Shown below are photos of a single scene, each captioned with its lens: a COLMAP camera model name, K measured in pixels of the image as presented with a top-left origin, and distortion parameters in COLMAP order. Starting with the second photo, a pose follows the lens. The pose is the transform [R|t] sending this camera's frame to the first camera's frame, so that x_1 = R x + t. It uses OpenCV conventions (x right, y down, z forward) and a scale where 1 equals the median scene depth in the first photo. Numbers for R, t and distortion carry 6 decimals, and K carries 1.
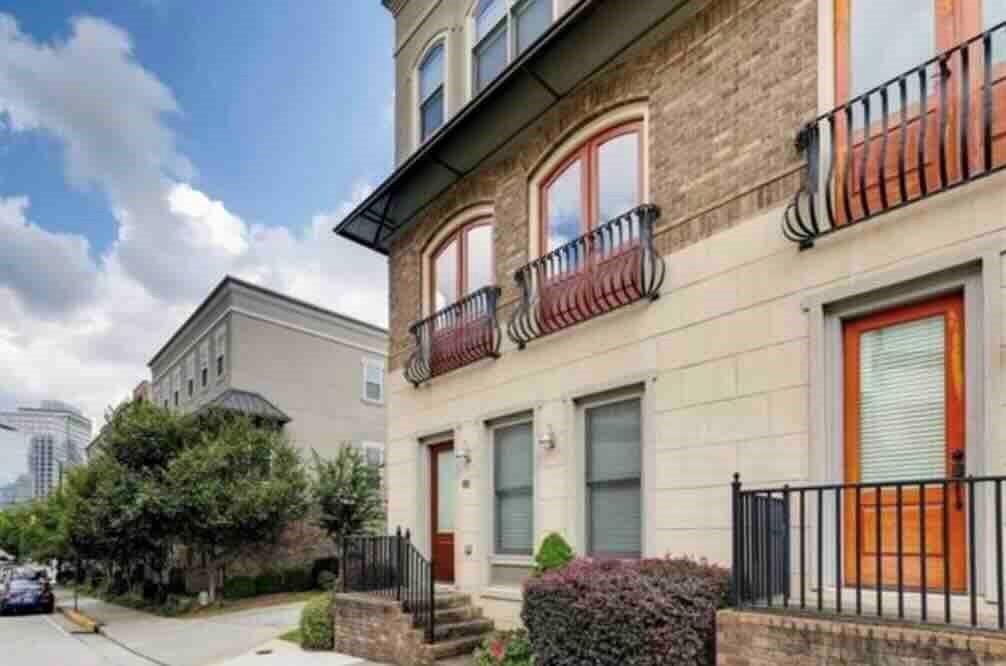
lens RADIAL K [[422.5, 0, 490.2], [0, 422.5, 312.6], [0, 0, 1]] dist [-0.000774, -0.000202]
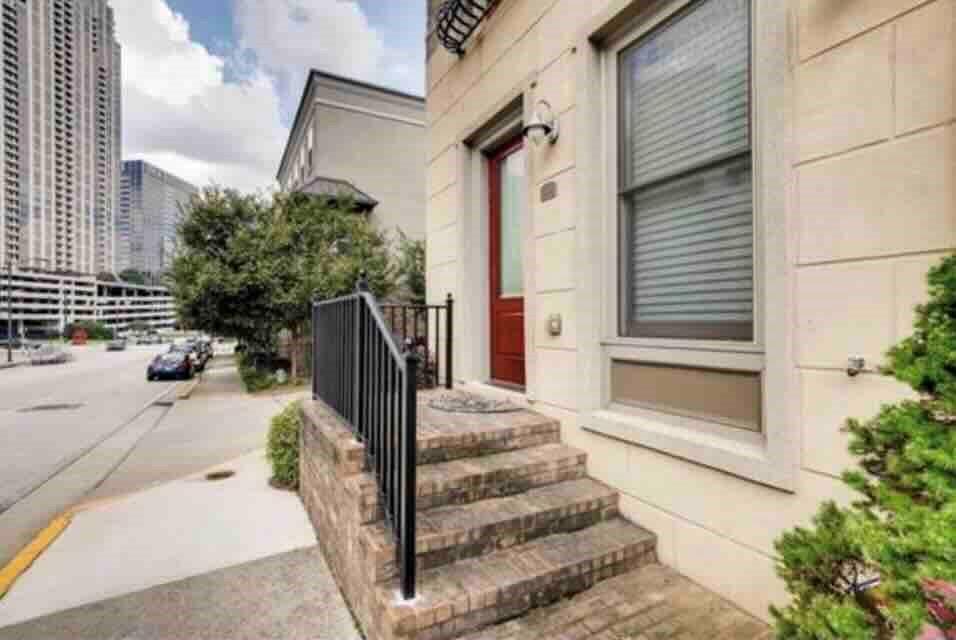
lens RADIAL K [[443.6, 0, 478.0], [0, 443.6, 320.0], [0, 0, 1]] dist [0.021911, 0.000002]
pose [[0.958751, -0.003074, -0.284231, 0.000985], [0.136004, 0.883013, 0.449211, 0.195929], [0.249599, -0.469338, 0.847008, 0.344805]]
